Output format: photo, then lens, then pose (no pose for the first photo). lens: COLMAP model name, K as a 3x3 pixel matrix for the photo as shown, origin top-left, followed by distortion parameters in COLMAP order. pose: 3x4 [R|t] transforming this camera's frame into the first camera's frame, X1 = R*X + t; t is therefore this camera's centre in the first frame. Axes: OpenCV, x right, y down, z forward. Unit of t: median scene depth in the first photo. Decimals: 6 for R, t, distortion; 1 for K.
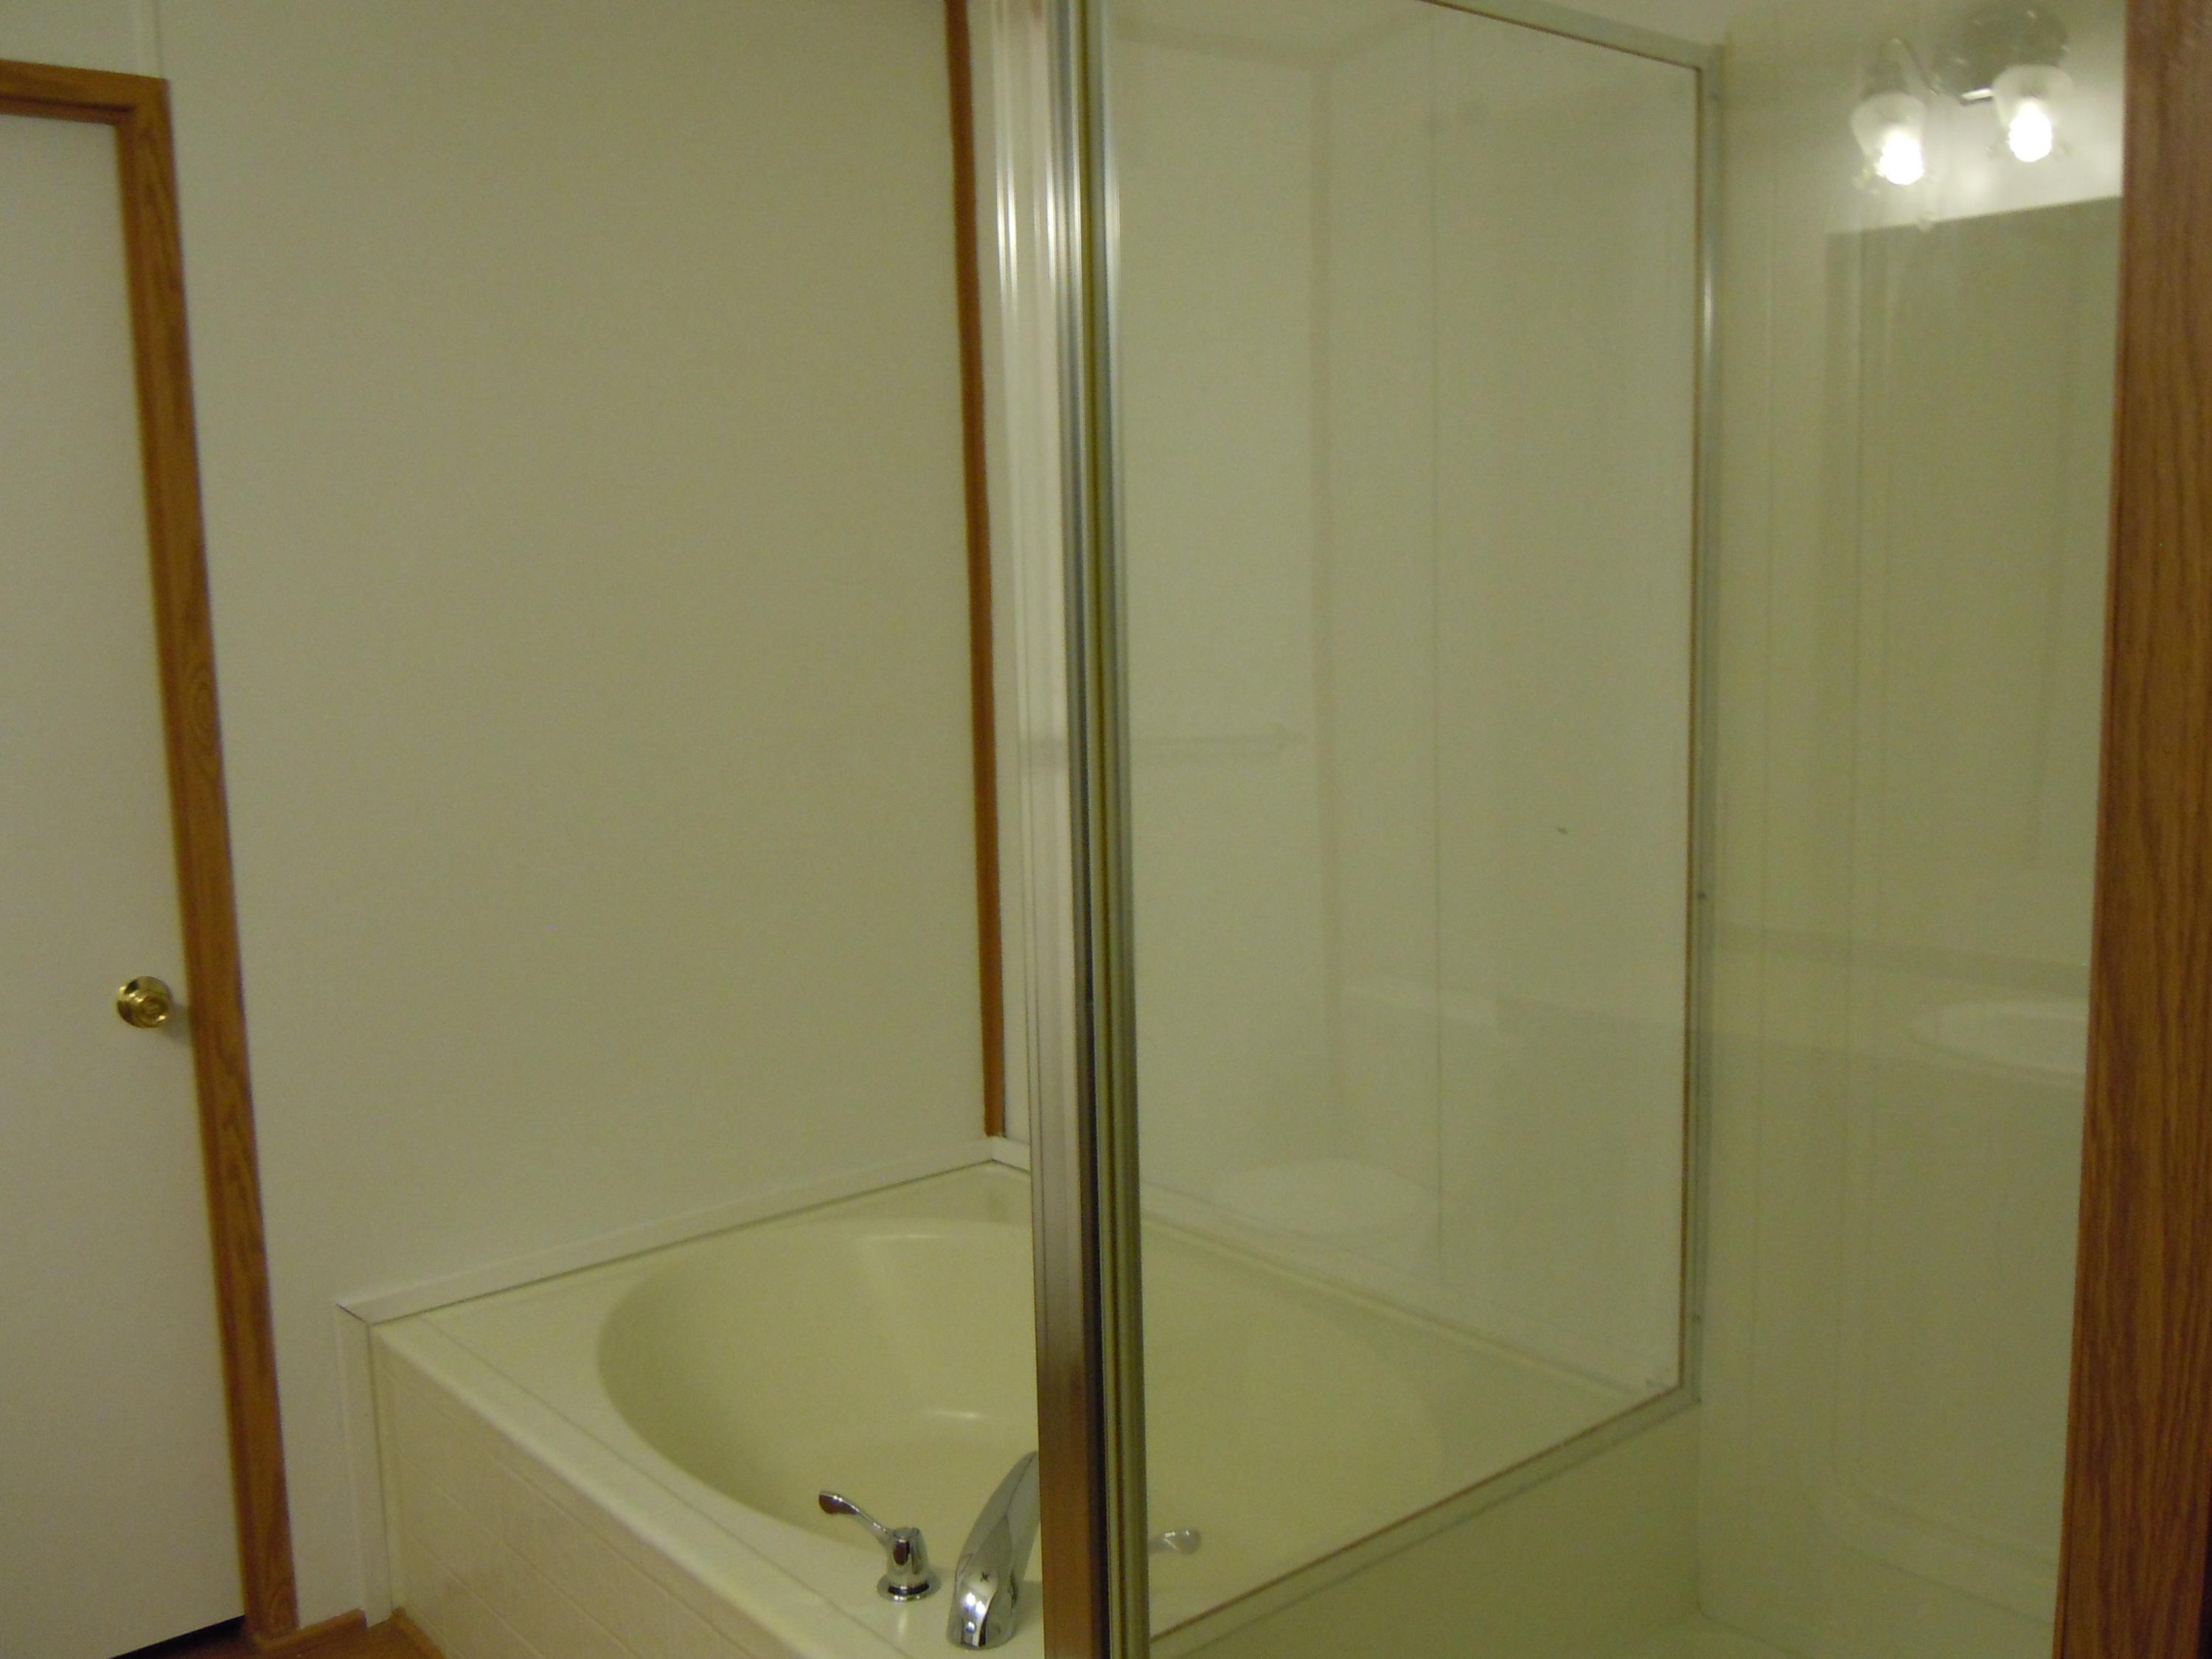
lens RADIAL K [[1994.9, 0, 1131.3], [0, 1994.9, 831.6], [0, 0, 1]] dist [-0.008469, -0.039008]
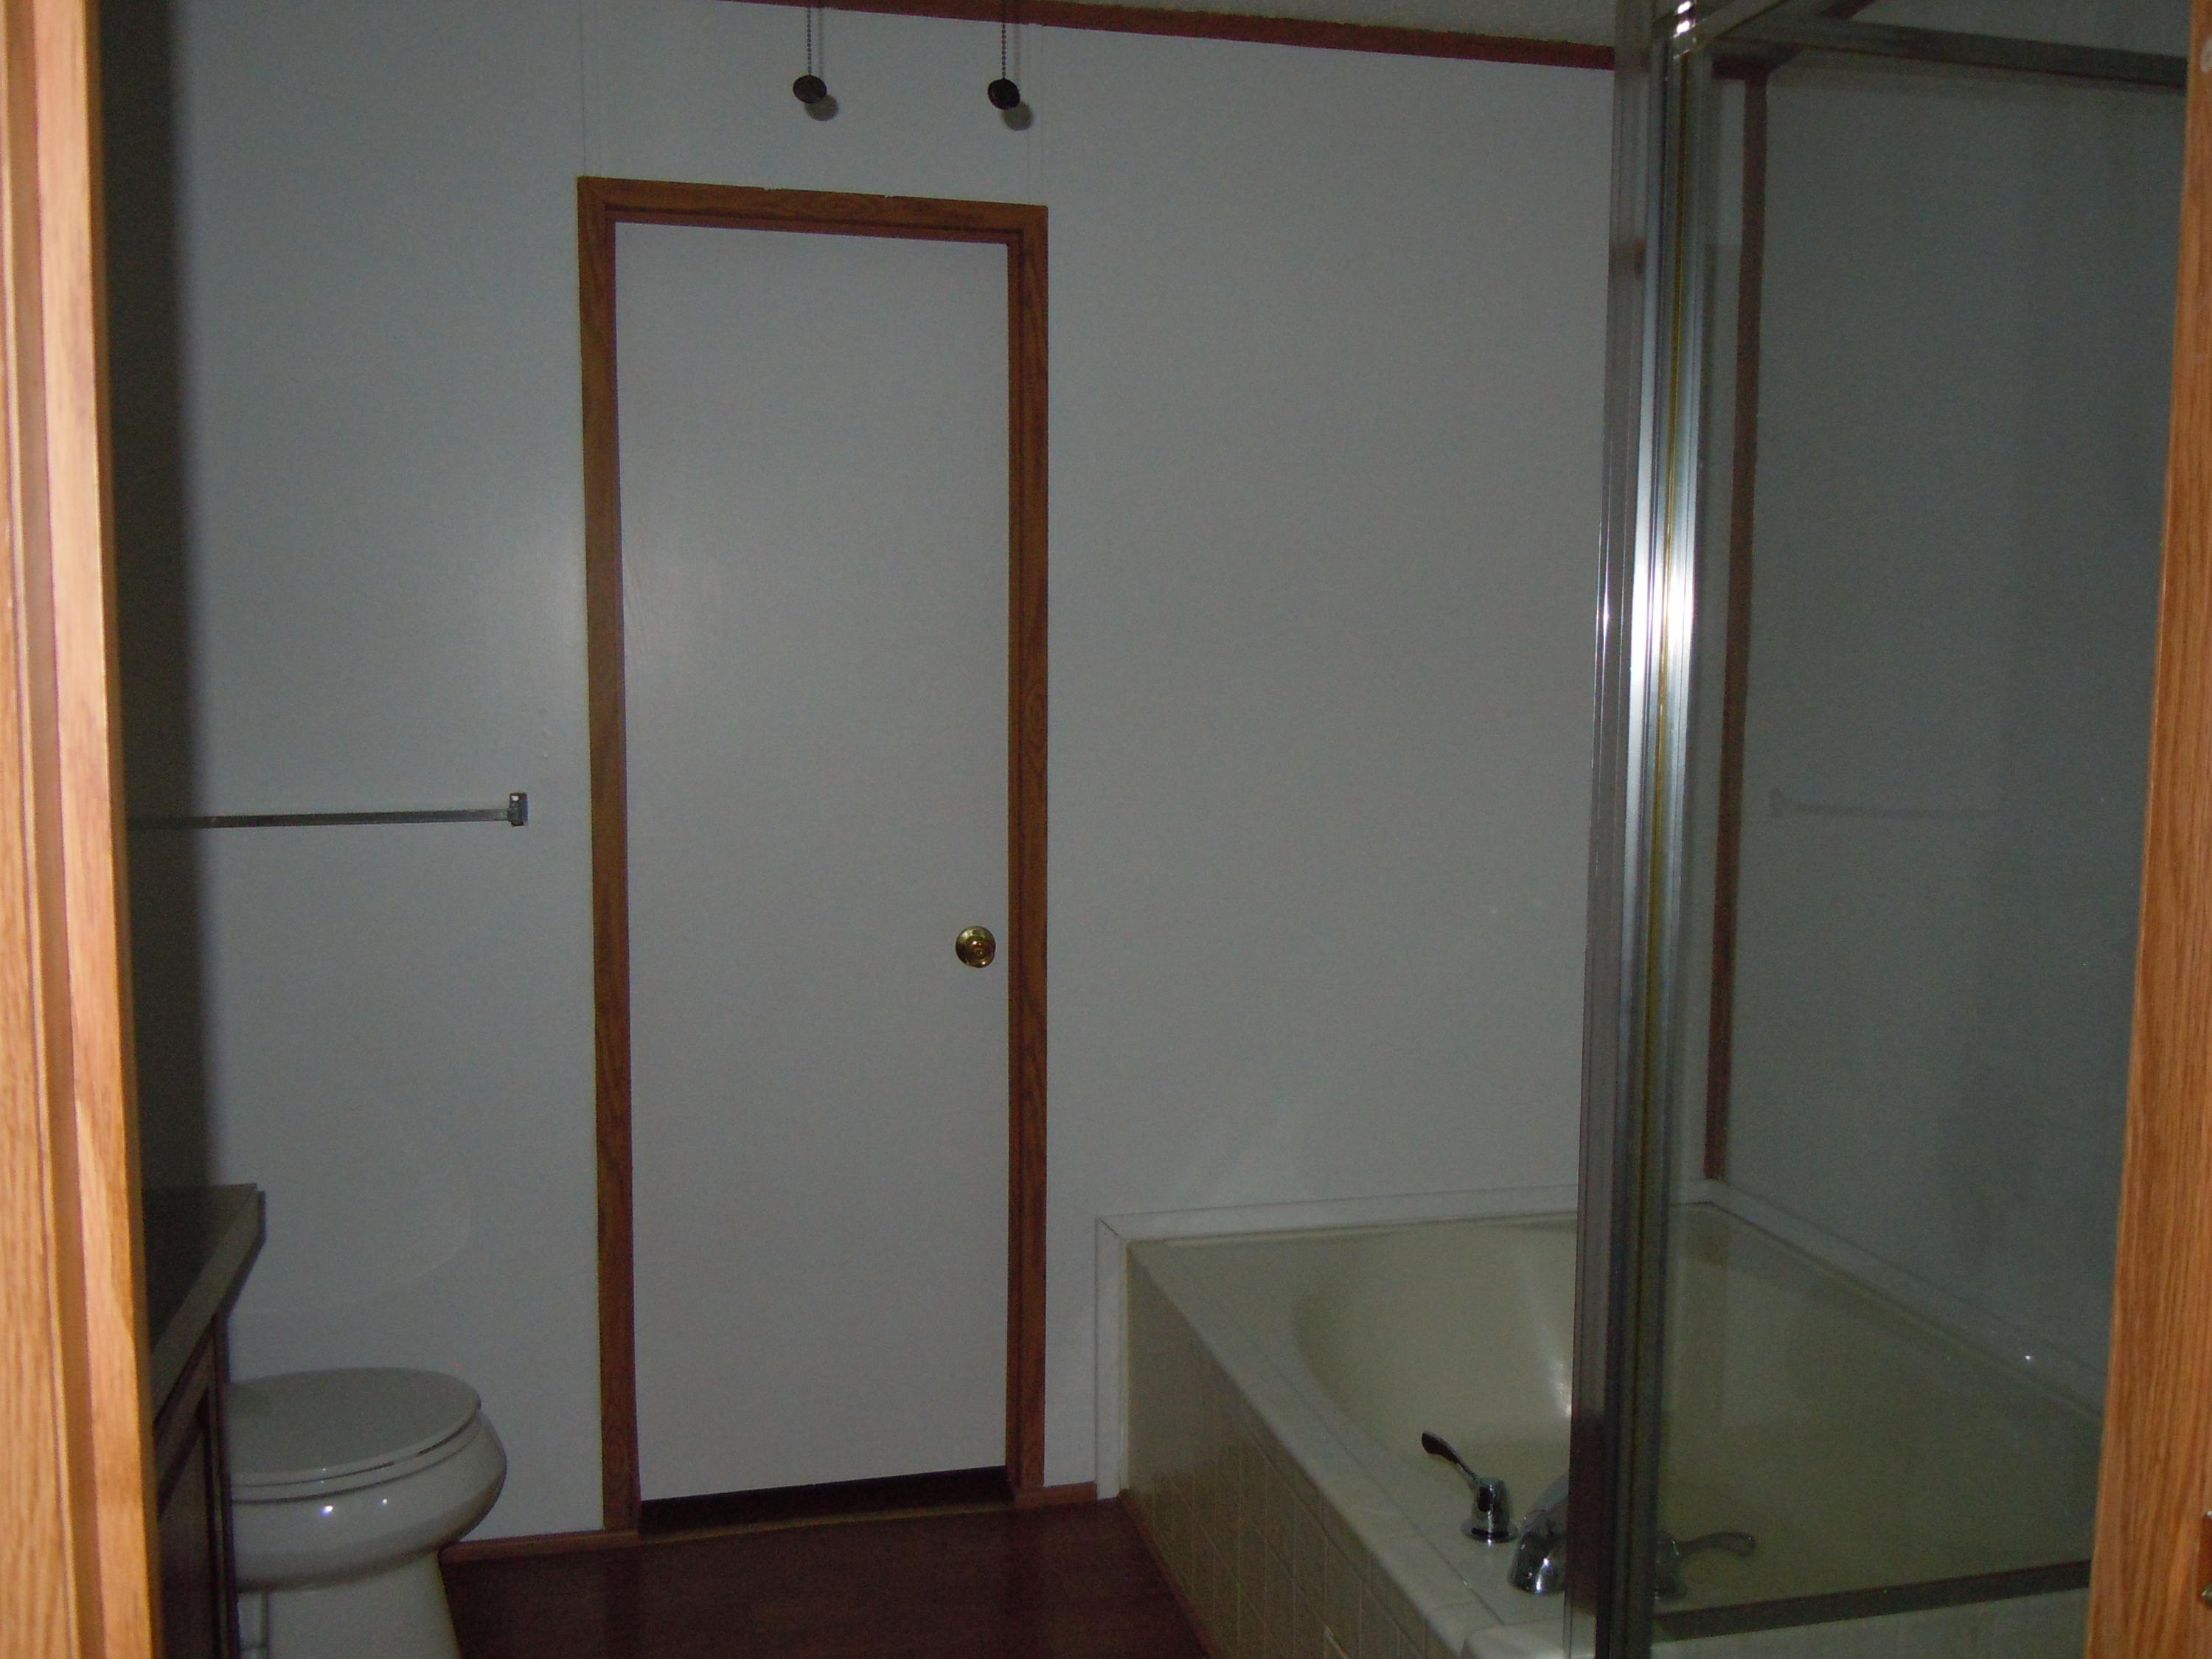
lens RADIAL K [[1994.9, 0, 1131.3], [0, 1994.9, 831.6], [0, 0, 1]] dist [-0.008469, -0.039008]
pose [[0.895436, 0.086049, -0.436795, 0.154577], [-0.098453, 0.995125, -0.005790, 0.016684], [0.434167, 0.048188, 0.899542, -0.098764]]
